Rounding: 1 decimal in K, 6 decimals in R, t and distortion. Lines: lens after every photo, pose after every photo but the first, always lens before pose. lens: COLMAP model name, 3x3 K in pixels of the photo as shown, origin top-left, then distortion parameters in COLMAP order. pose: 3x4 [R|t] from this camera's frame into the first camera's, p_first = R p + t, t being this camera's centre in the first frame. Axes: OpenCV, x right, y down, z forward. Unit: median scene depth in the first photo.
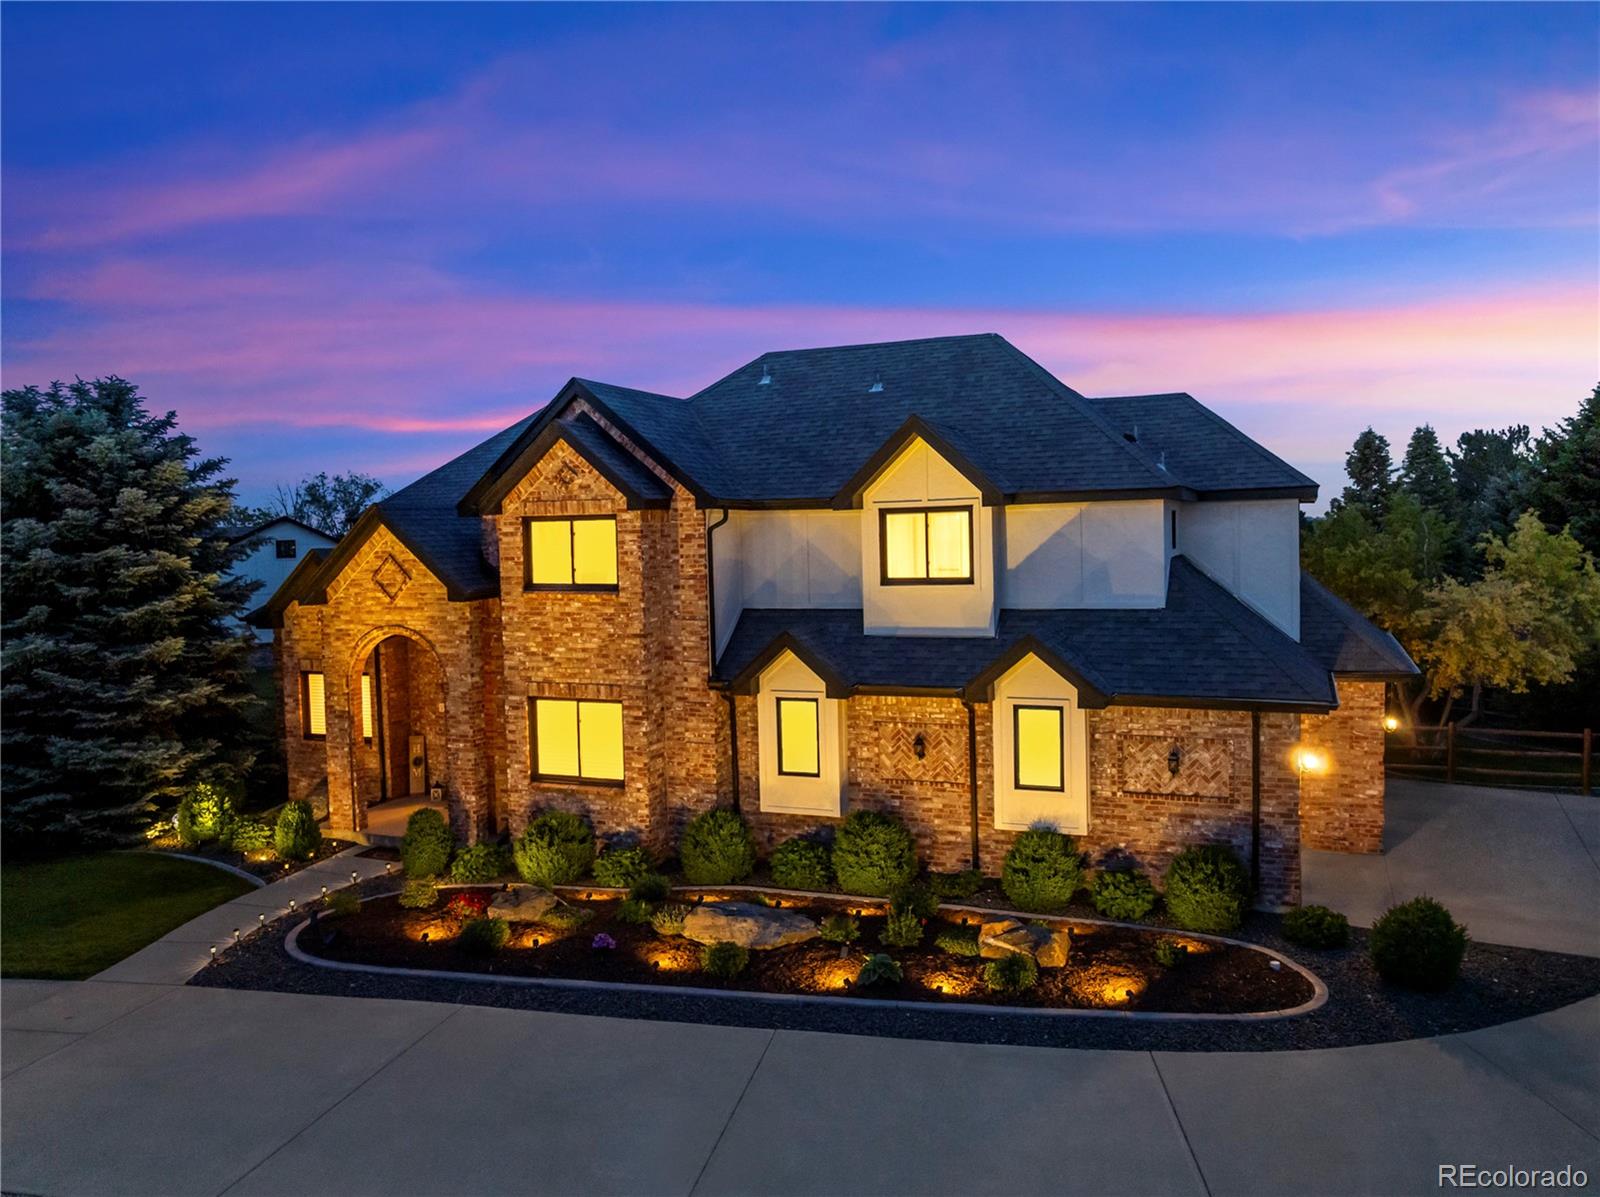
lens RADIAL K [[1171.3, 0, 858.1], [0, 1171.3, 588.8], [0, 0, 1]] dist [-0.045331, 0.003945]
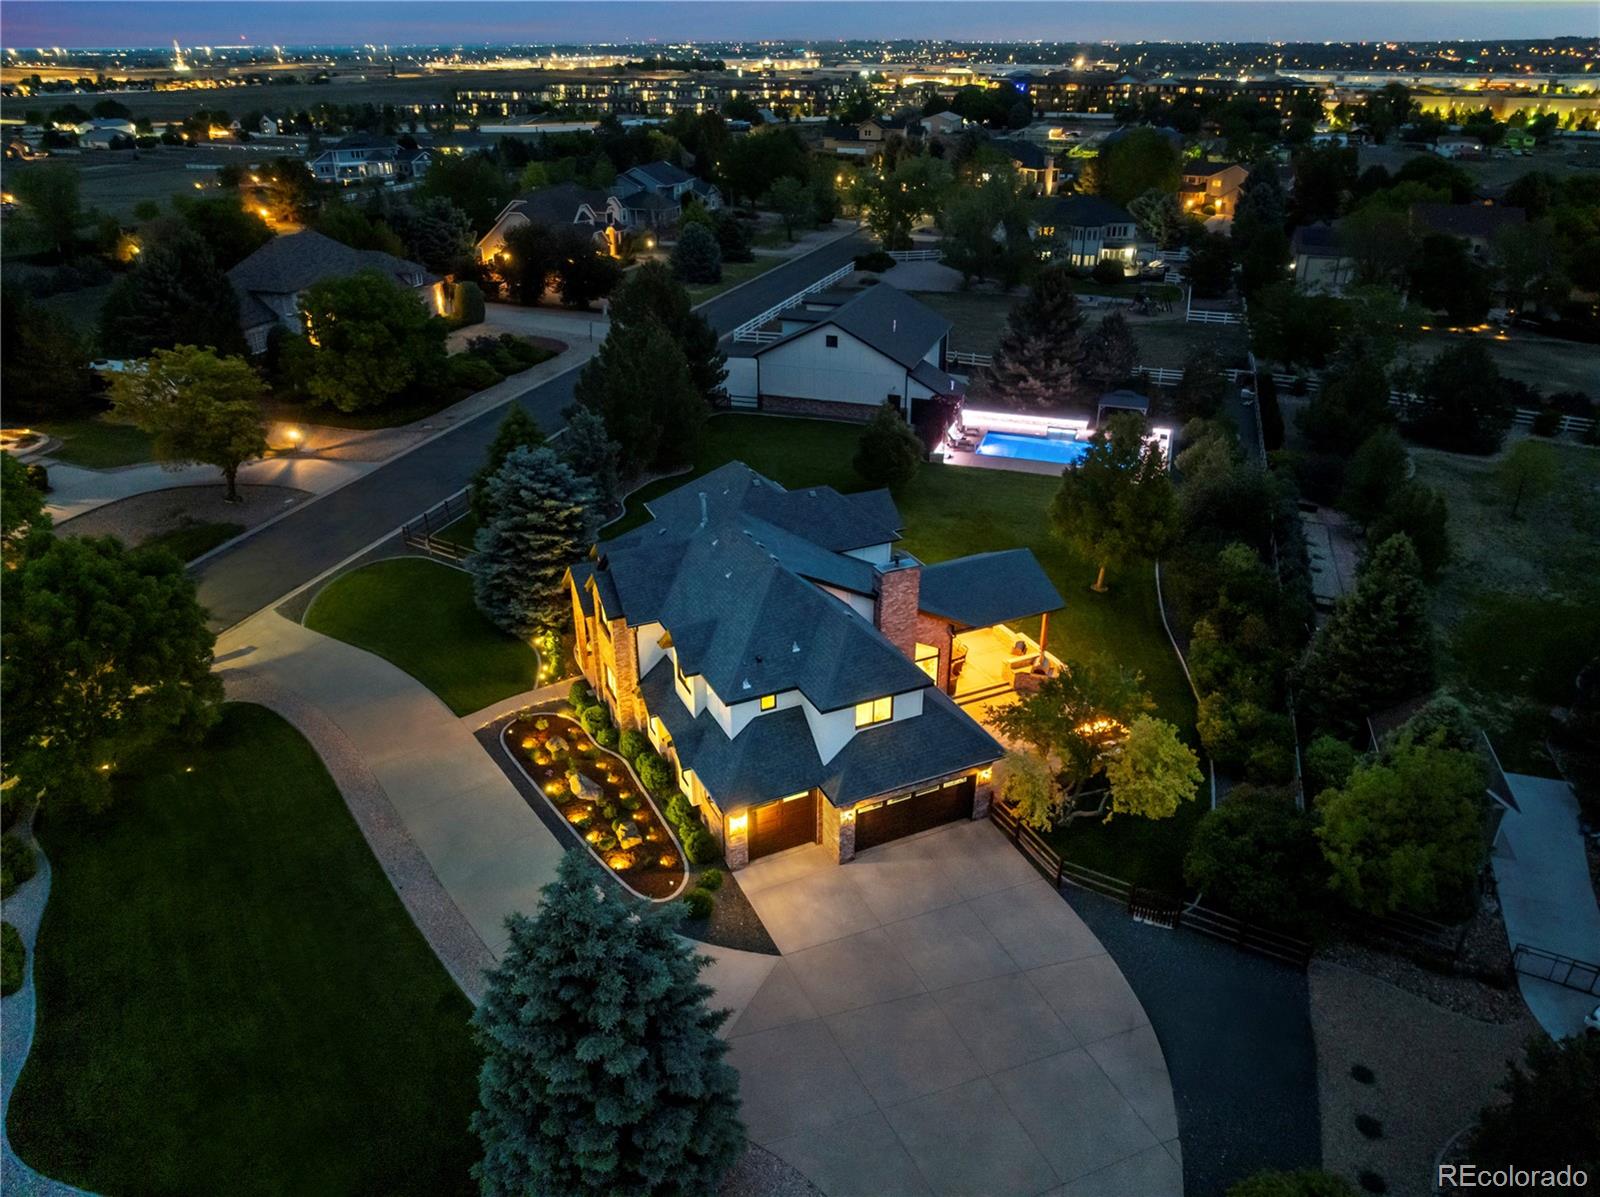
lens RADIAL K [[1092.5, 0, 799.5], [0, 1092.5, 630.5], [0, 0, 1]] dist [-0.050800, 0.023232]
pose [[0.722028, 0.345623, -0.599349, 1.515523], [-0.047982, 0.889211, 0.454973, -1.123260], [0.690198, -0.299746, 0.658620, -0.280399]]
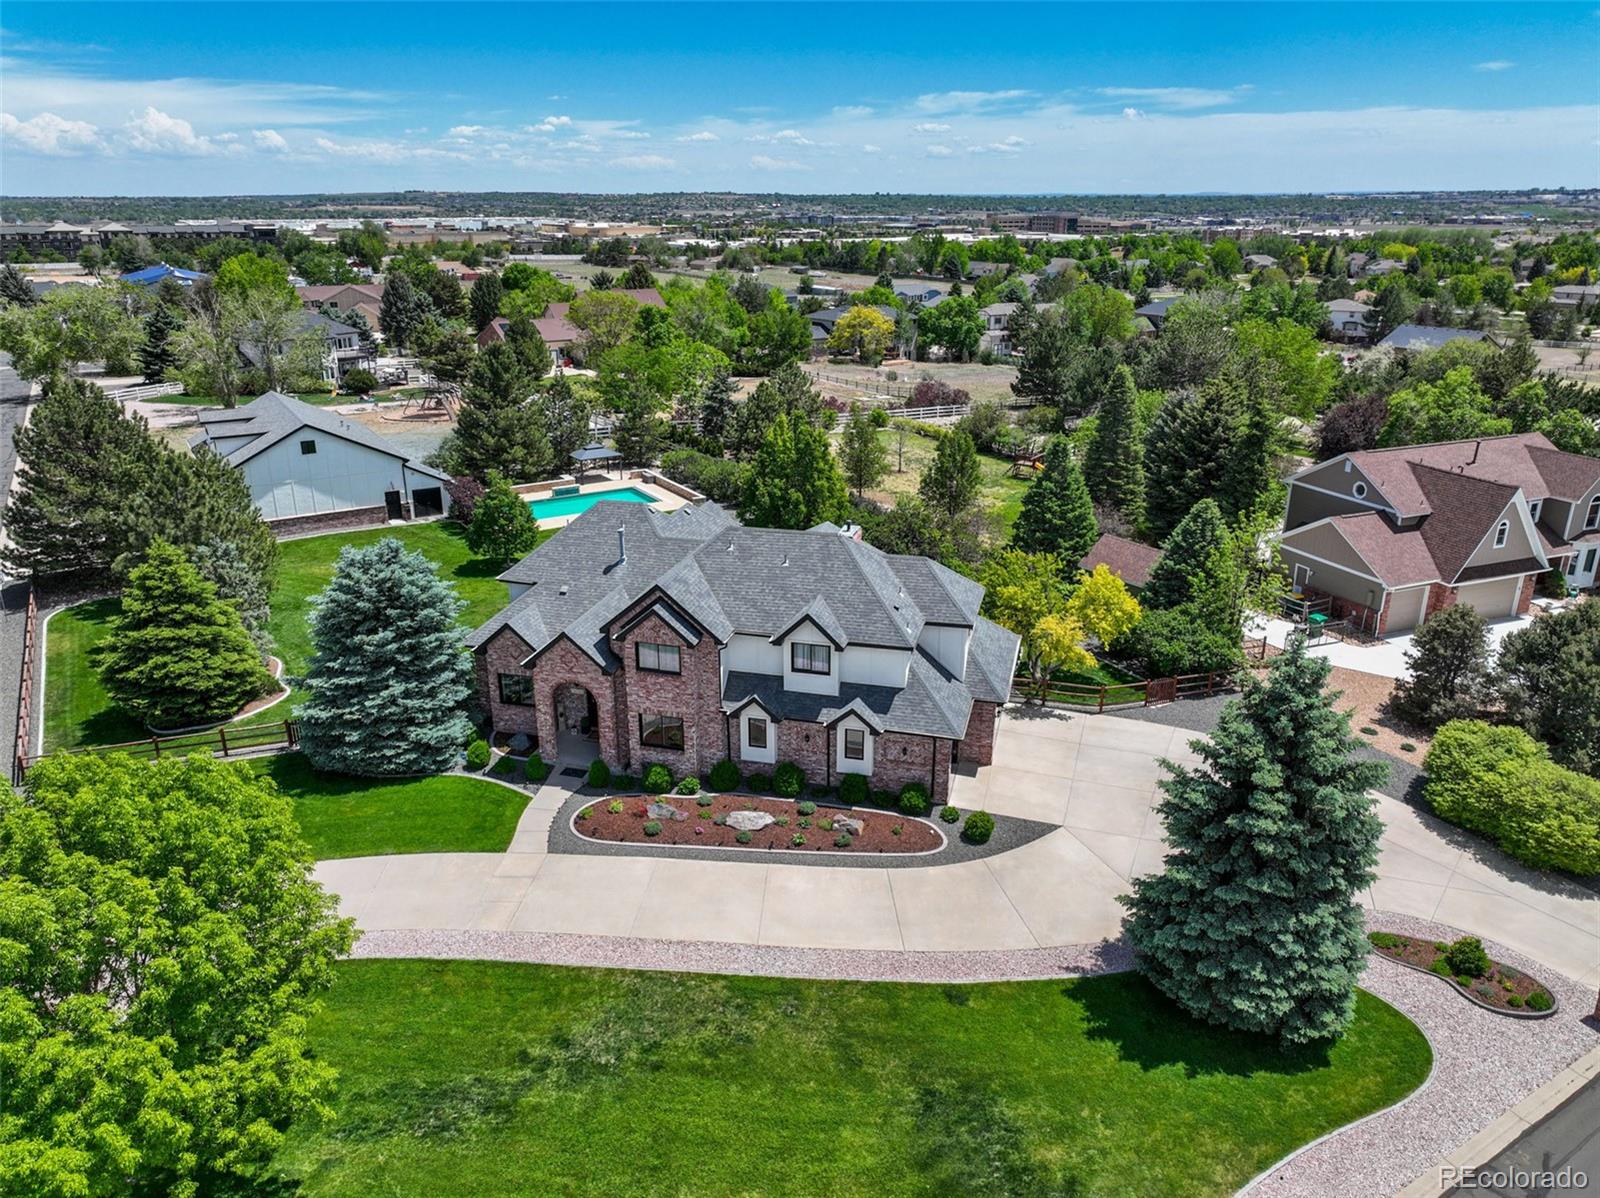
lens RADIAL K [[1093.6, 0, 803.2], [0, 1093.6, 628.3], [0, 0, 1]] dist [-0.006192, 0.000466]
pose [[0.993988, -0.019621, 0.107719, -0.195289], [-0.015278, 0.949334, 0.313897, -0.789985], [-0.108420, -0.313656, 0.943327, -1.087462]]
